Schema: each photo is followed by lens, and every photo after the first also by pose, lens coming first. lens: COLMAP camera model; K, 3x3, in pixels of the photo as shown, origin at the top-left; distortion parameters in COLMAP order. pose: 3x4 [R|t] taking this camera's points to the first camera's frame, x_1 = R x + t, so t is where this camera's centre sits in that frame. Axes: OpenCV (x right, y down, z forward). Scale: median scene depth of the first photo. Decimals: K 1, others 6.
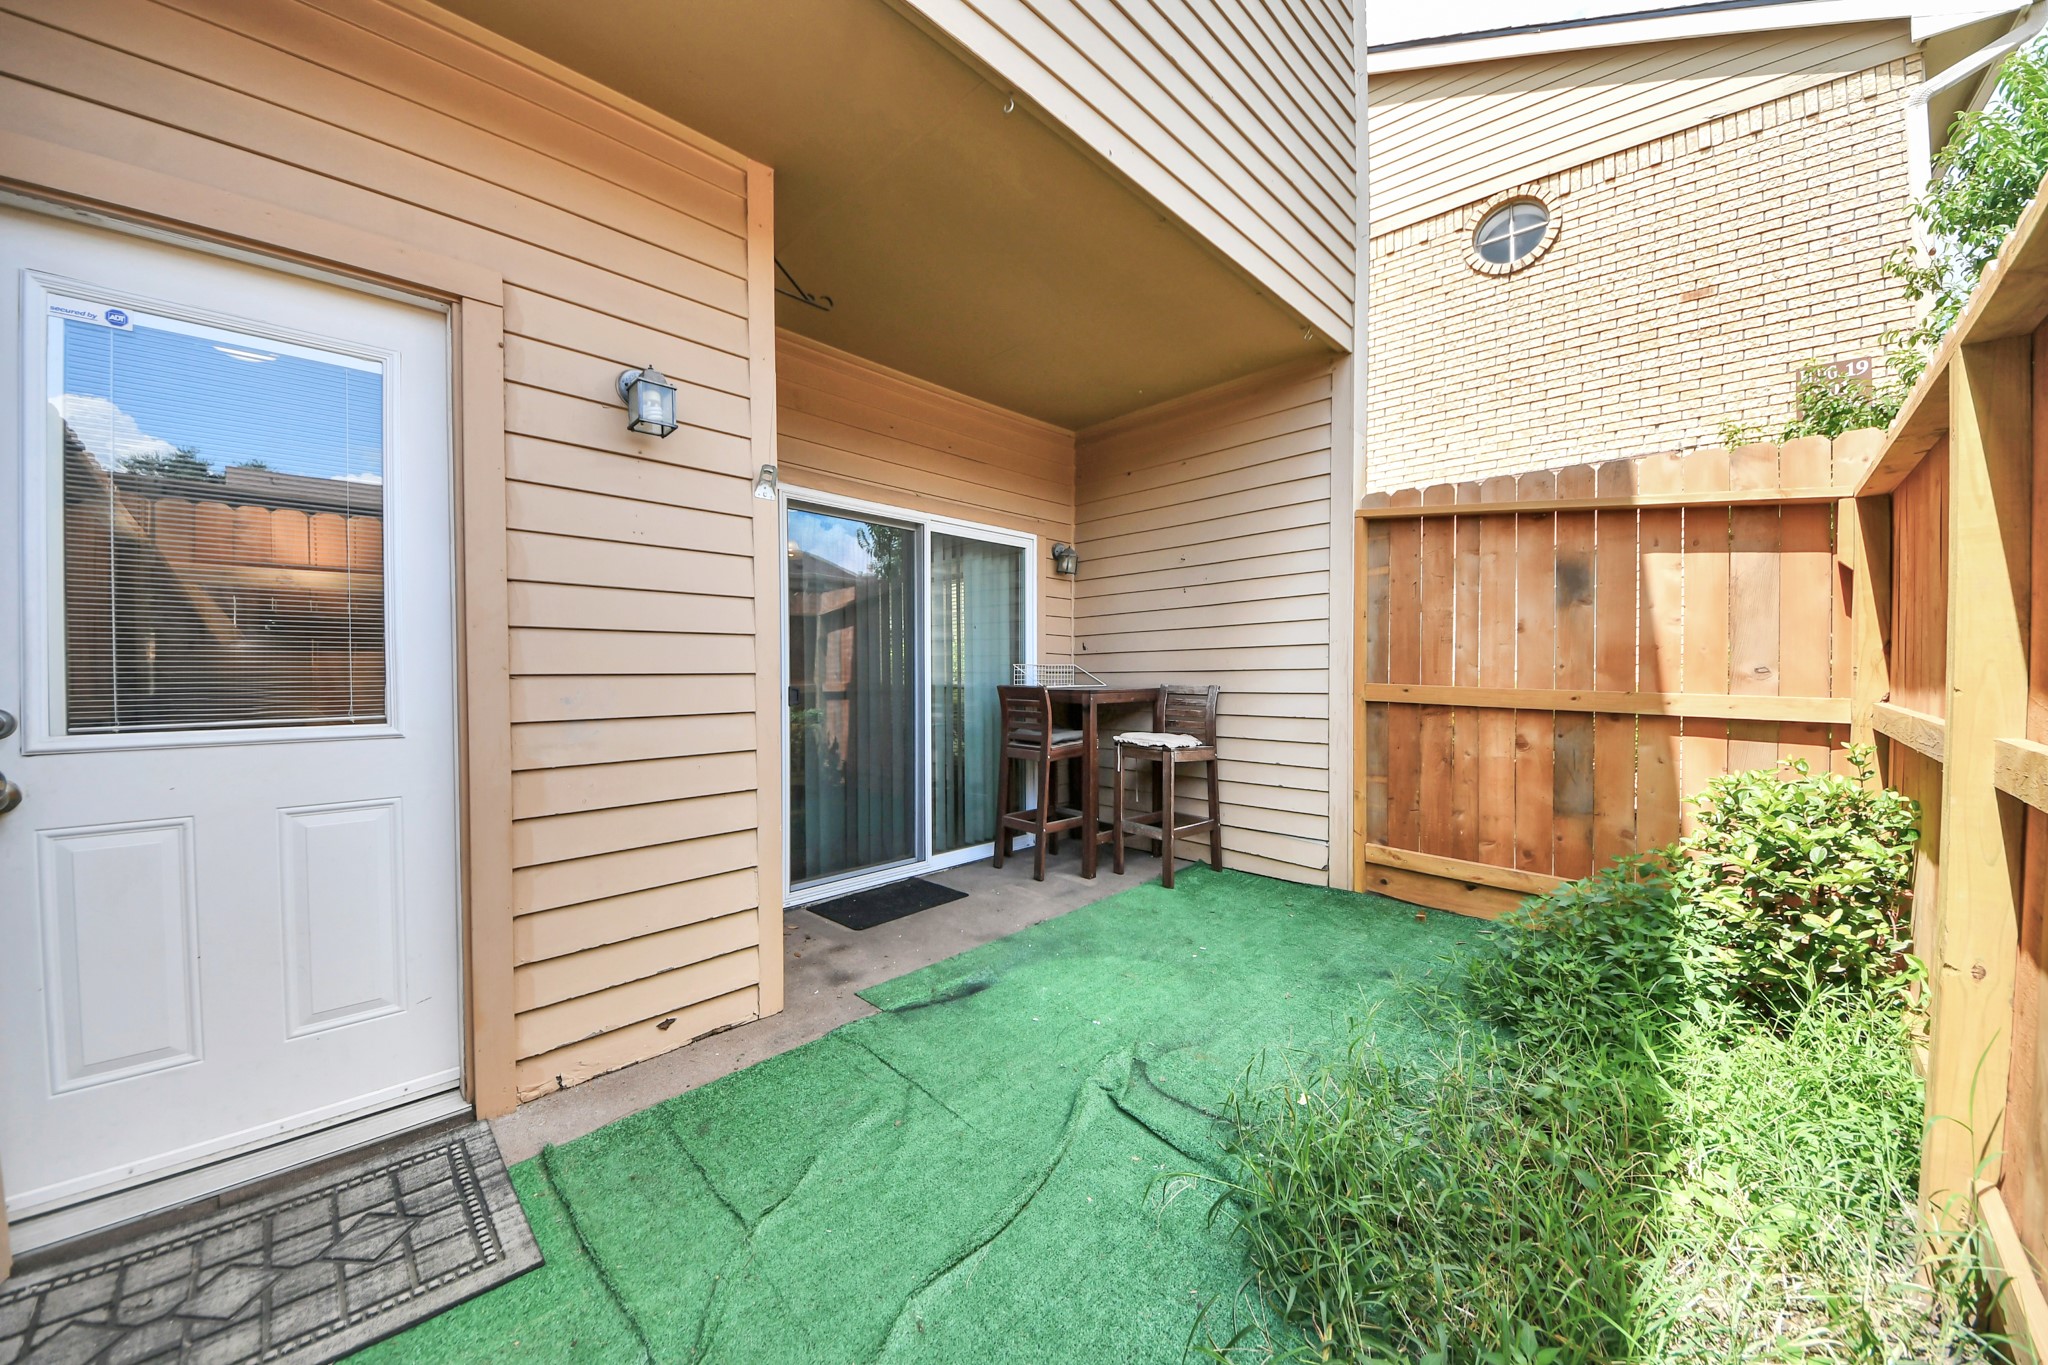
lens RADIAL K [[708.8, 0, 1024.0], [0, 708.8, 682.5], [0, 0, 1]] dist [0.026731, -0.019460]
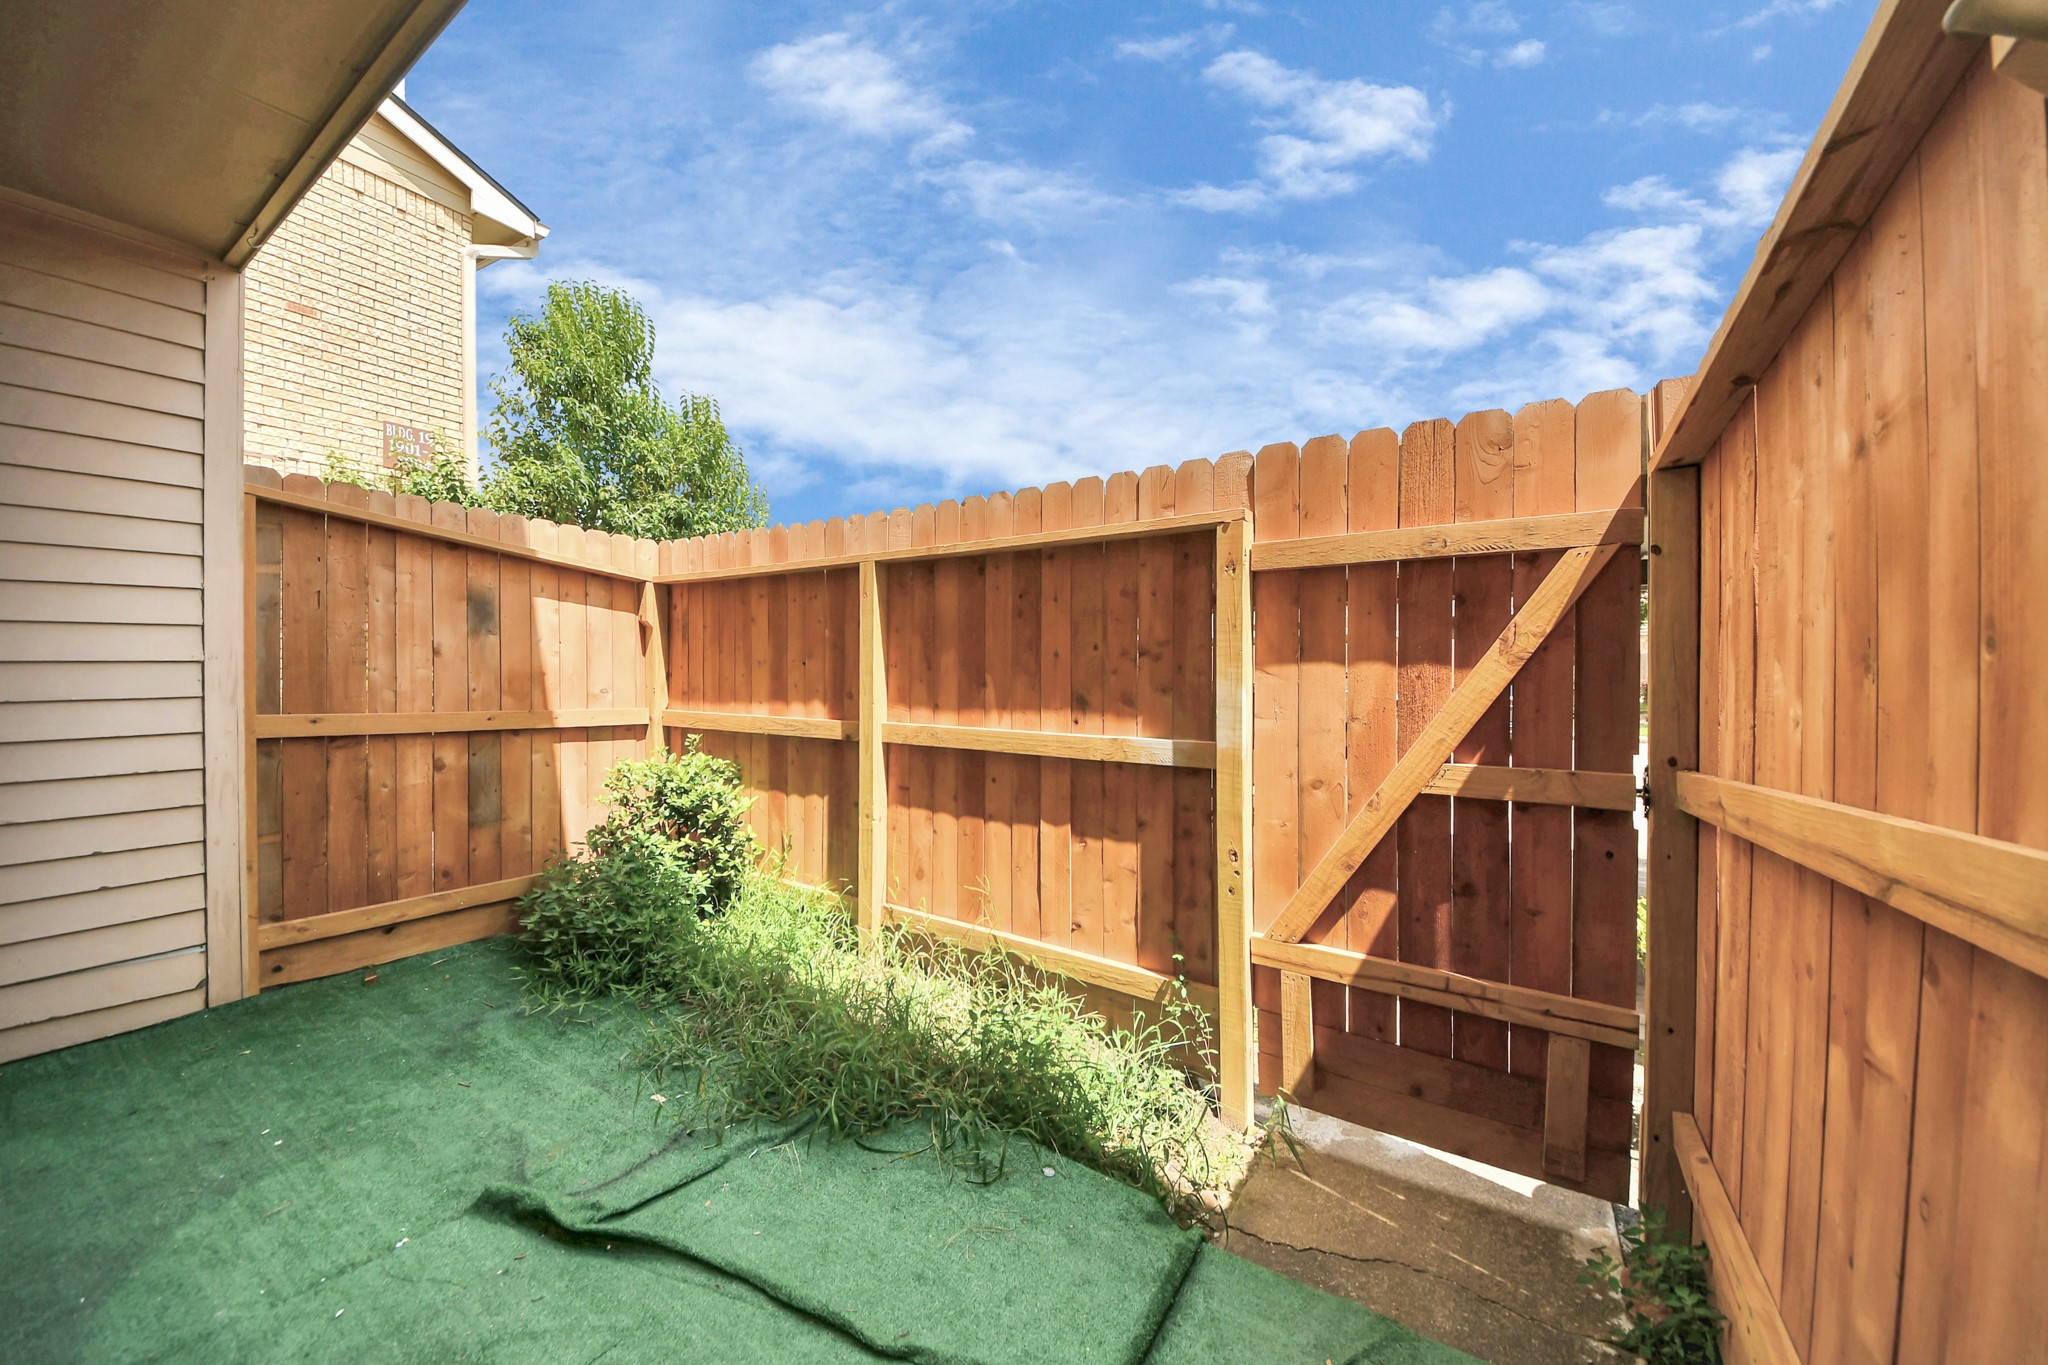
lens RADIAL K [[712.9, 0, 1028.8], [0, 712.9, 675.4], [0, 0, 1]] dist [-0.000147, -0.000059]
pose [[-0.167965, 0.000159, 0.985793, -0.422389], [0.017502, 0.999843, 0.002820, -0.030641], [-0.985638, 0.017727, -0.167942, 0.333853]]
